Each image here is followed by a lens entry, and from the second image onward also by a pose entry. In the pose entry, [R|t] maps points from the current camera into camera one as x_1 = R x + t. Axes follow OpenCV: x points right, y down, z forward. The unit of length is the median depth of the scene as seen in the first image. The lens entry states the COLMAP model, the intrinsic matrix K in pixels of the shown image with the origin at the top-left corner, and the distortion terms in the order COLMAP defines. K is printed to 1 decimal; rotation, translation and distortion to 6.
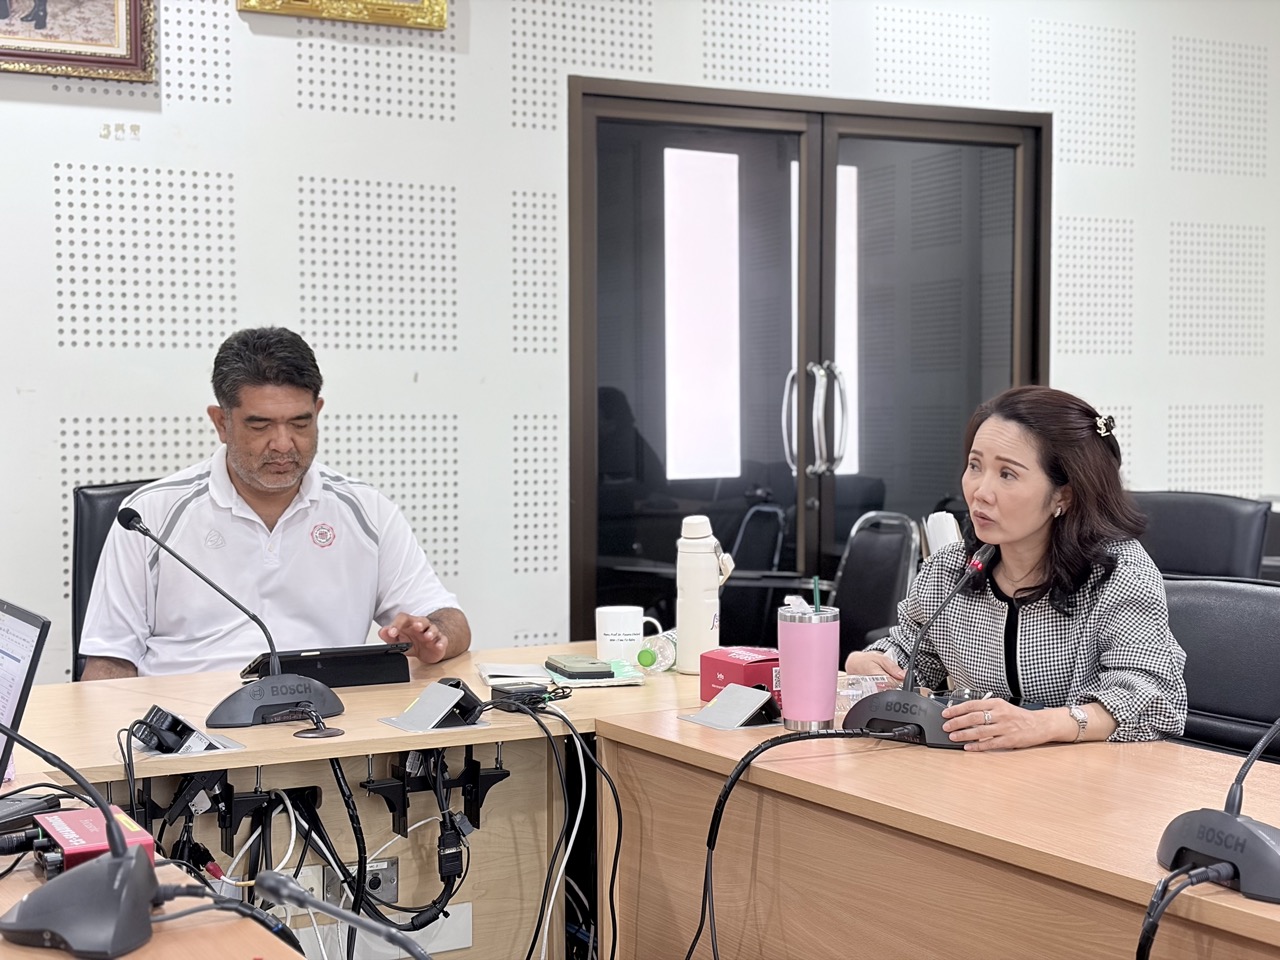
lens RADIAL K [[1938.7, 0, 640.0], [0, 1938.7, 480.0], [0, 0, 1]] dist [0.015167, 0.031404]
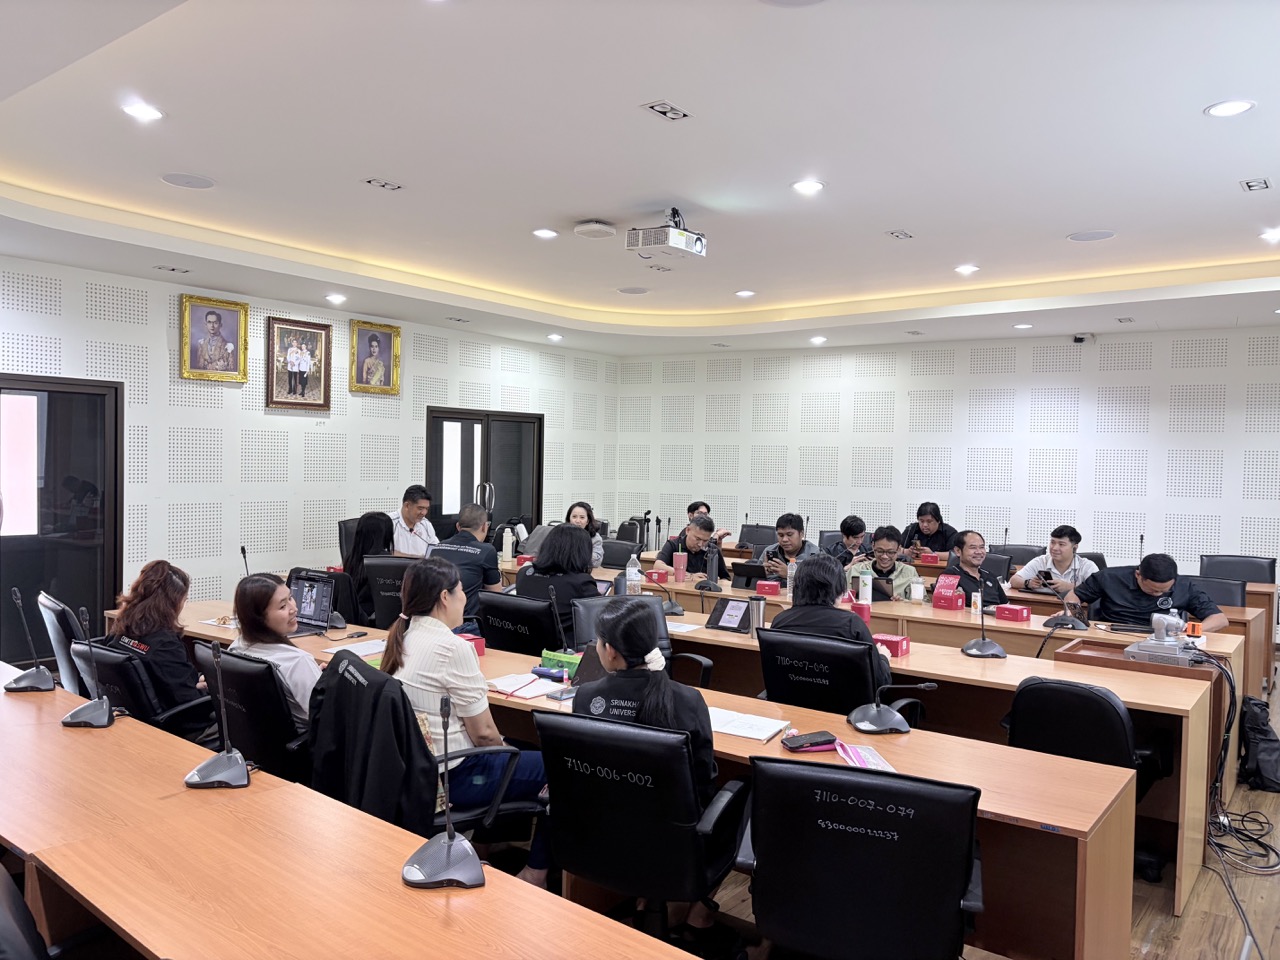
lens RADIAL K [[958.5, 0, 640.0], [0, 958.5, 480.0], [0, 0, 1]] dist [0.026761, -0.006658]
pose [[0.920429, 0.014211, 0.390653, -0.390262], [-0.011528, 0.999891, -0.009212, -0.053339], [-0.390741, 0.003976, 0.920492, -0.892533]]
